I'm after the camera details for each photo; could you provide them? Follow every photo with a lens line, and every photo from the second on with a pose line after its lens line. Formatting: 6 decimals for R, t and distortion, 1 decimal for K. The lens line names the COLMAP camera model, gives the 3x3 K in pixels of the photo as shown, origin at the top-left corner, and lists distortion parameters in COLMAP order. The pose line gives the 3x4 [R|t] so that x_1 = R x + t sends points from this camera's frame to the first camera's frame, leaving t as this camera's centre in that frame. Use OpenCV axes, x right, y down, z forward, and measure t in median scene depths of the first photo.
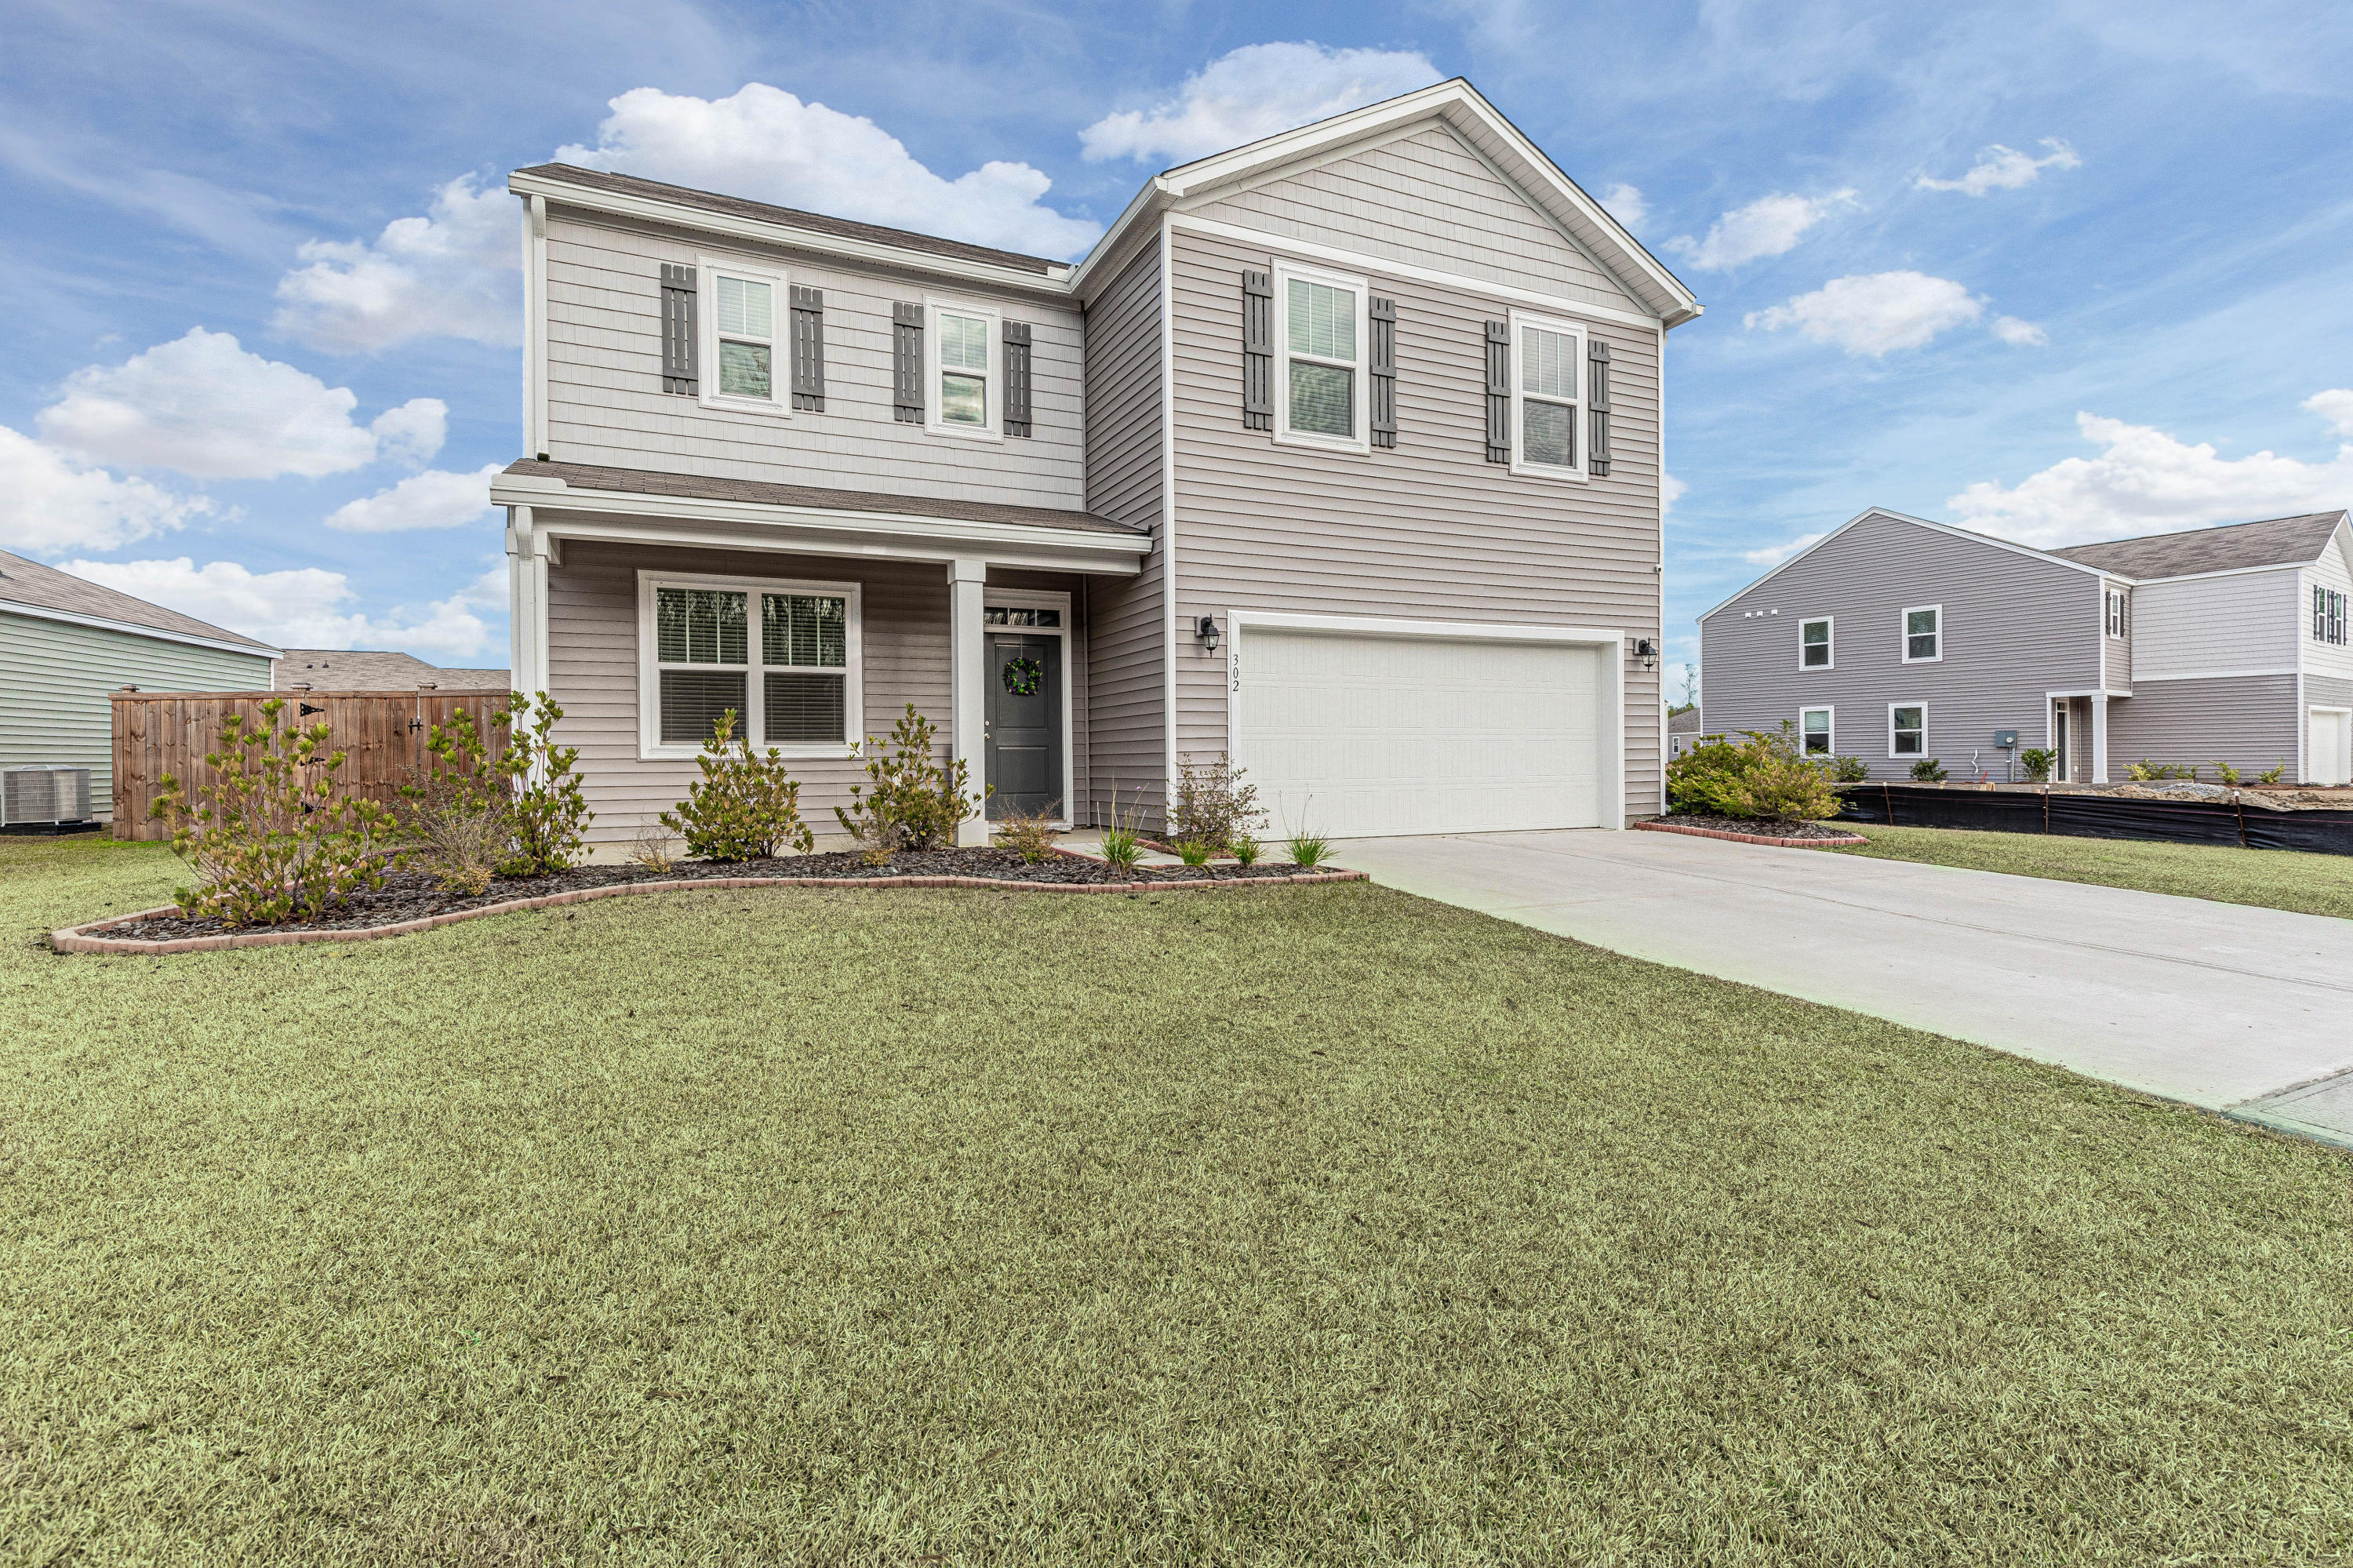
lens RADIAL K [[1085.9, 0, 1174.4], [0, 1085.9, 769.8], [0, 0, 1]] dist [0.009908, -0.000315]
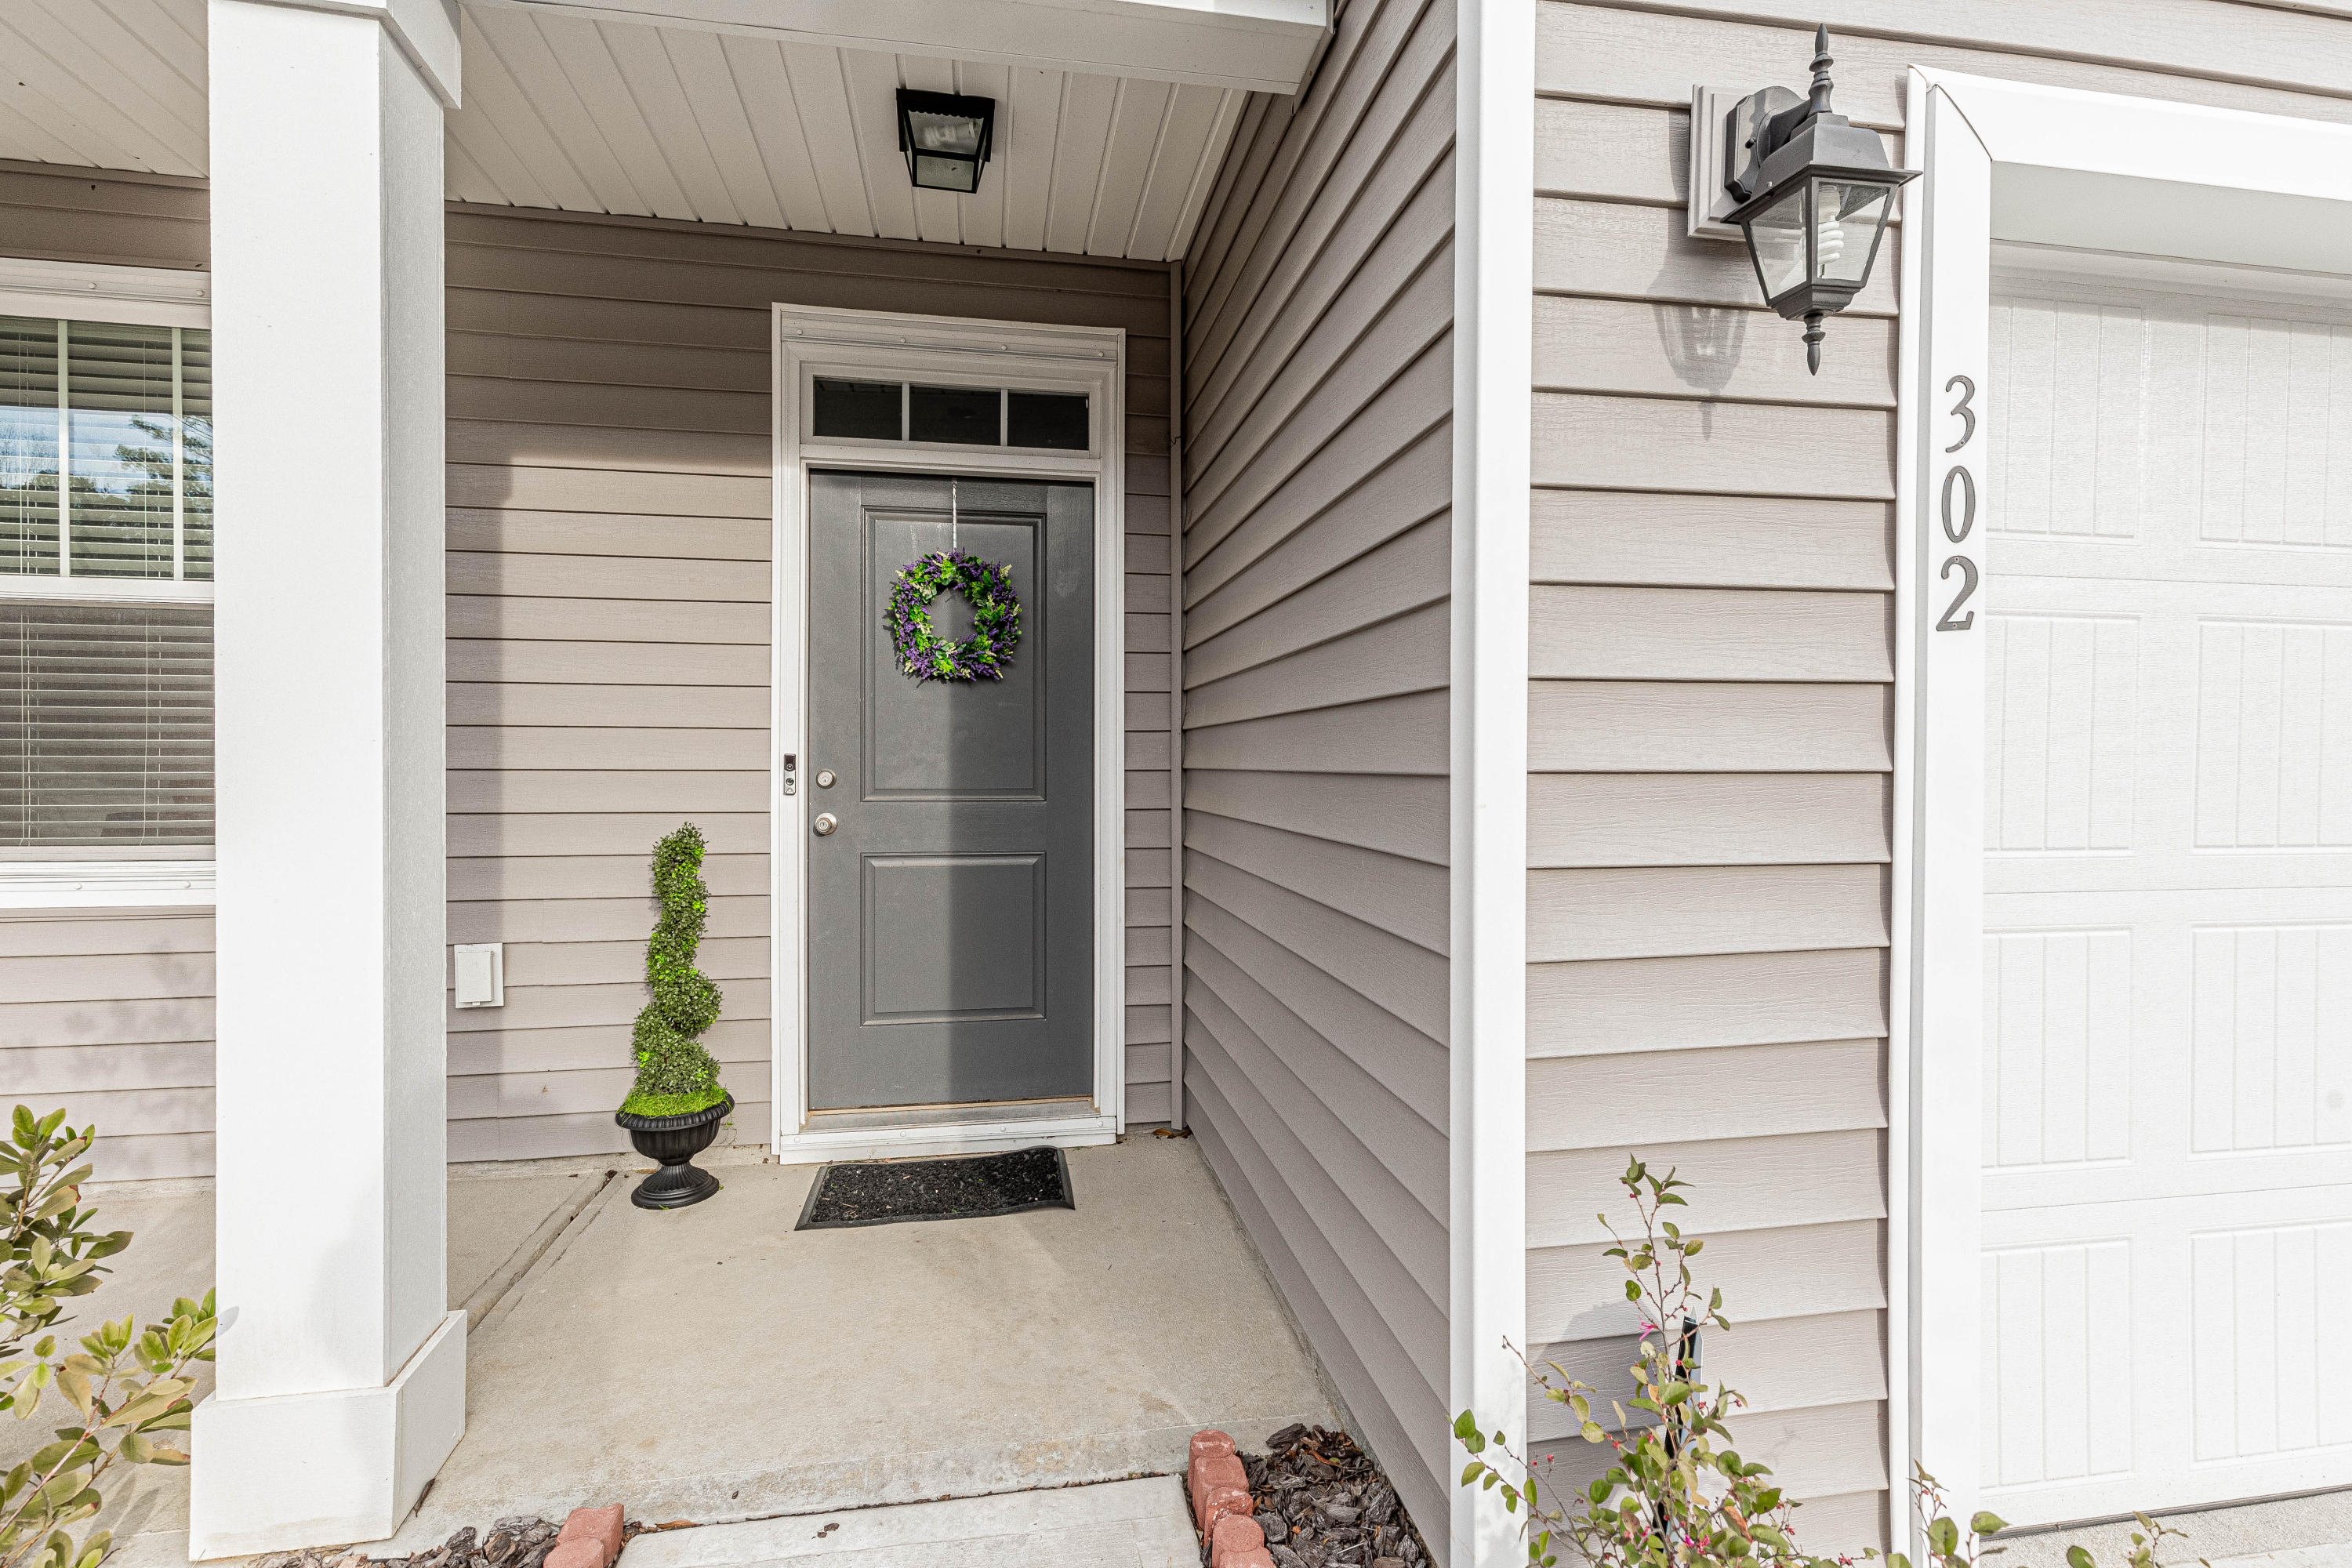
lens RADIAL K [[1065.9, 0, 1177.1], [0, 1065.9, 763.5], [0, 0, 1]] dist [0.002404, 0.000181]
pose [[0.966430, 0.012589, -0.256620, -0.006904], [-0.014025, 0.999895, -0.003768, -0.051215], [0.256546, 0.007241, 0.966505, 0.807471]]
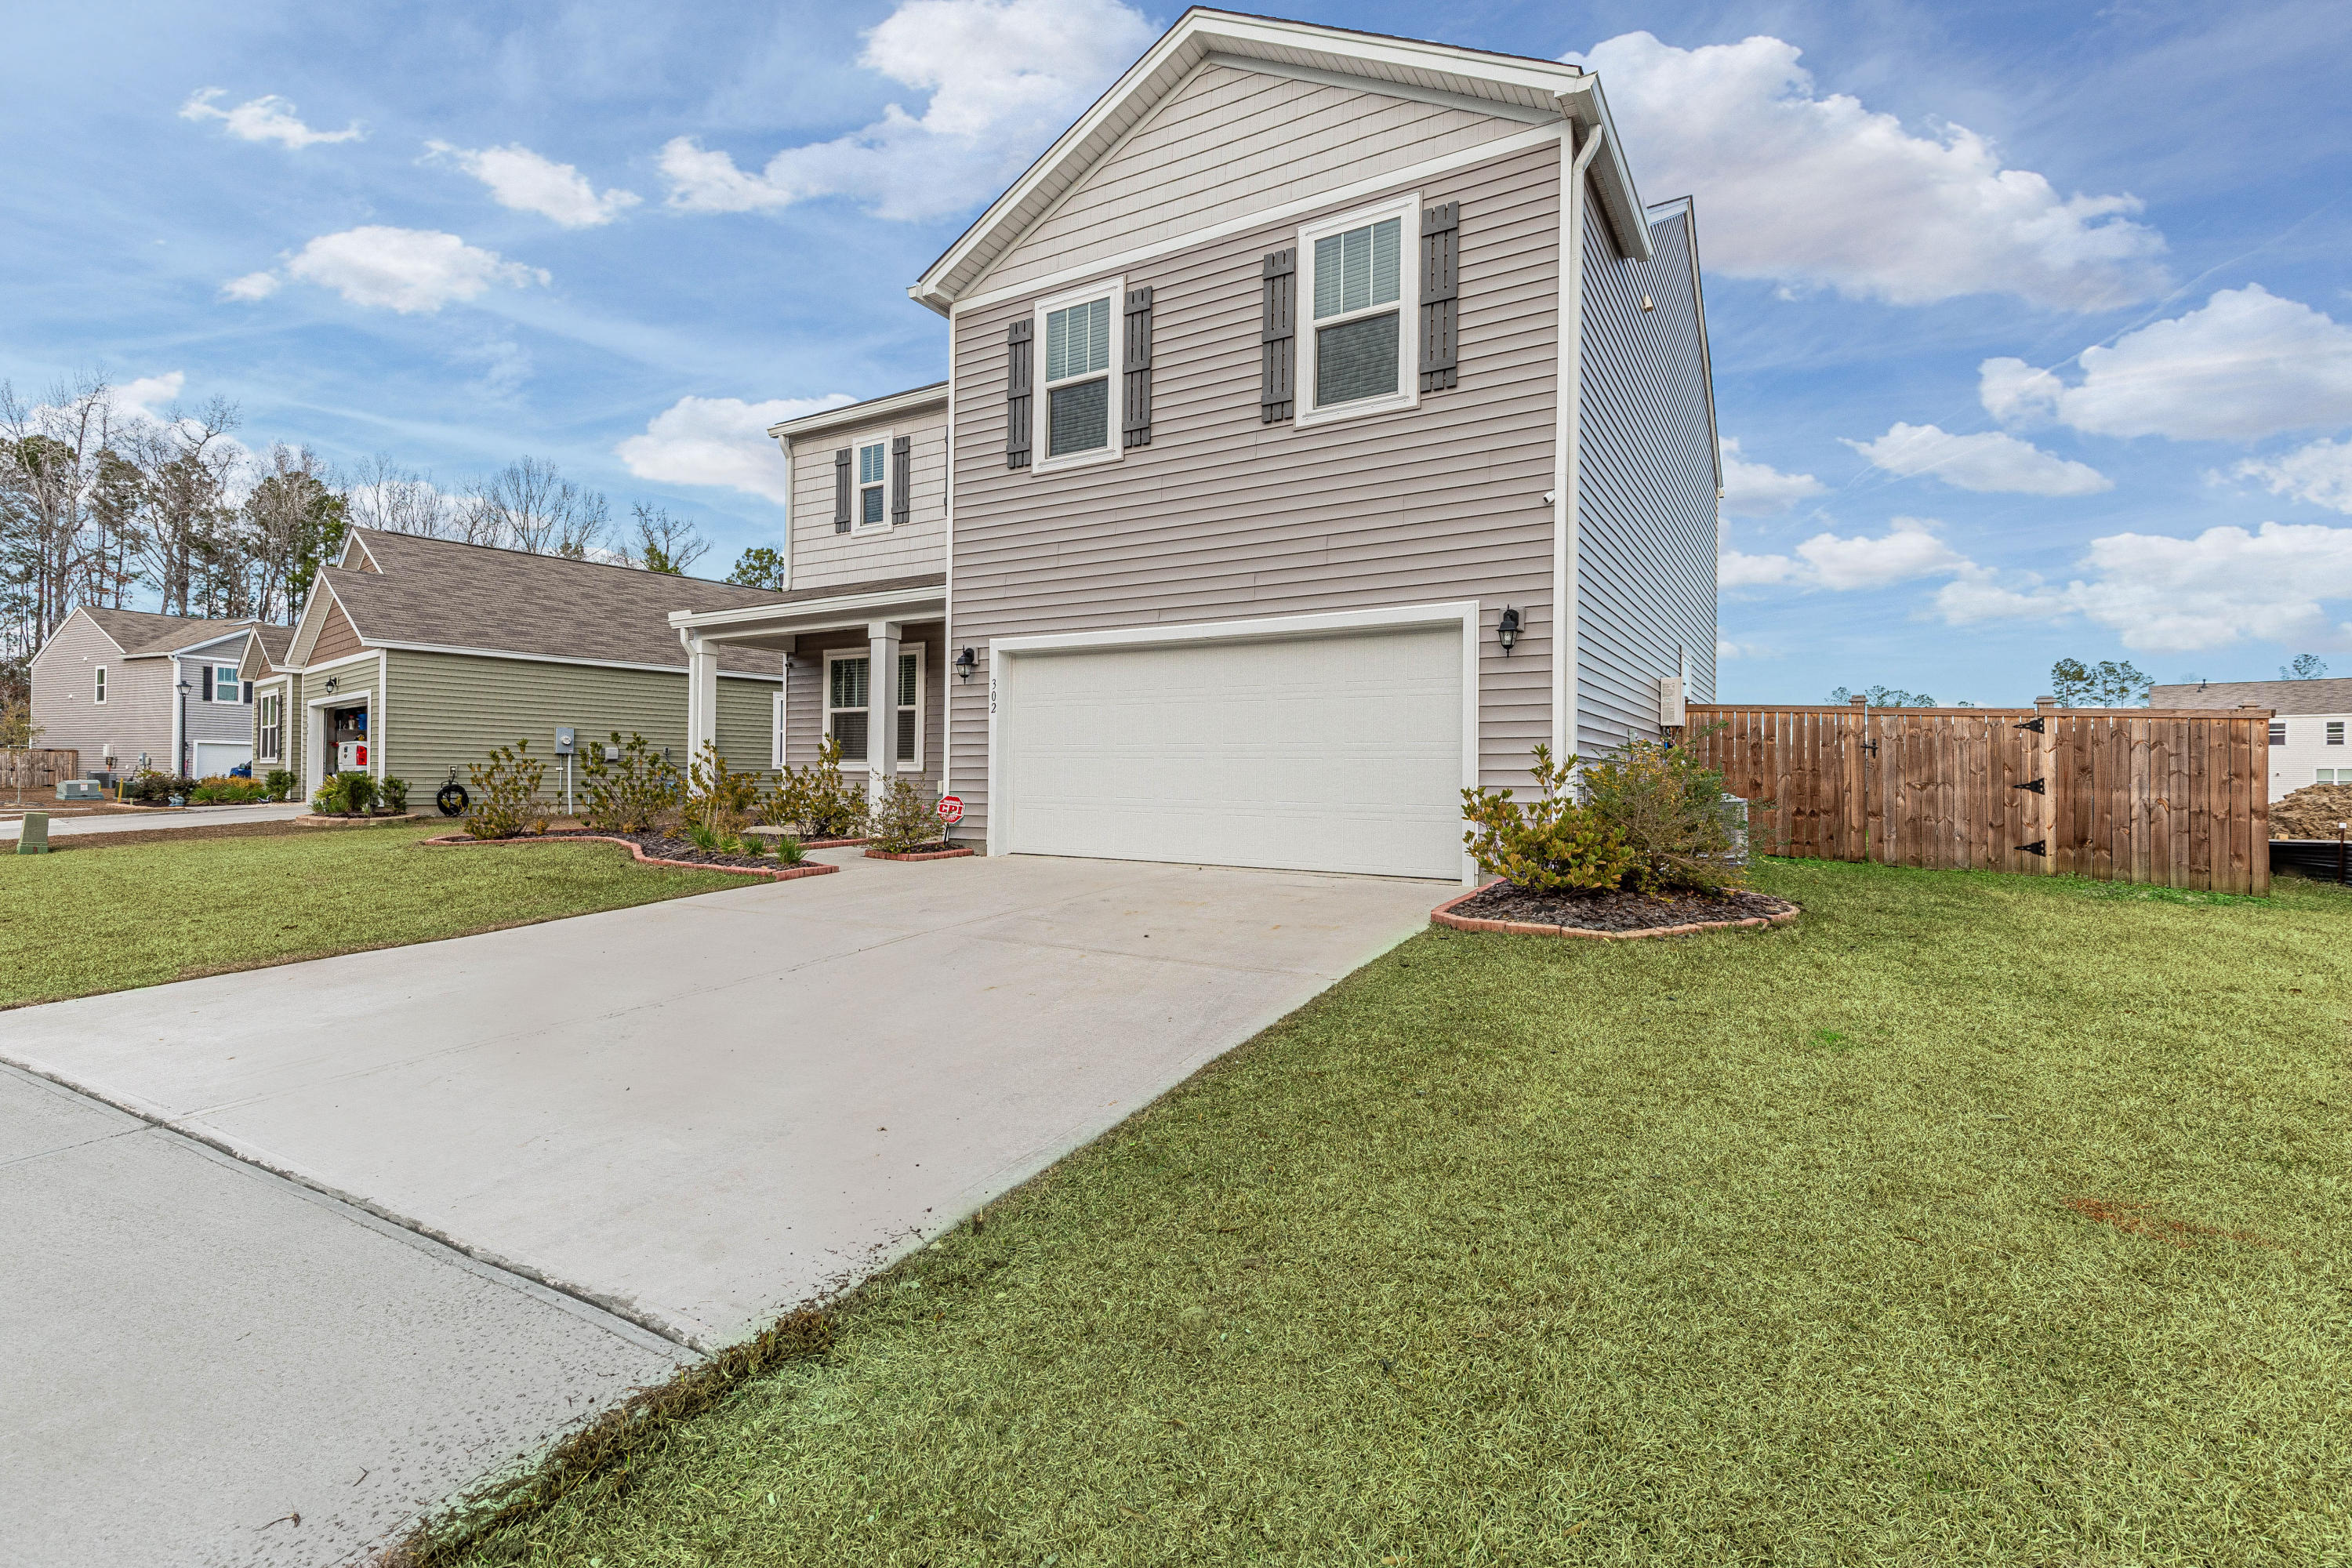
lens RADIAL K [[1085.4, 0, 1173.9], [0, 1085.4, 769.8], [0, 0, 1]] dist [0.009908, -0.000315]
pose [[0.549078, 0.006506, -0.835746, 1.029712], [-0.025785, 0.999626, -0.009159, -0.009584], [0.835374, 0.026579, 0.549040, 0.535516]]
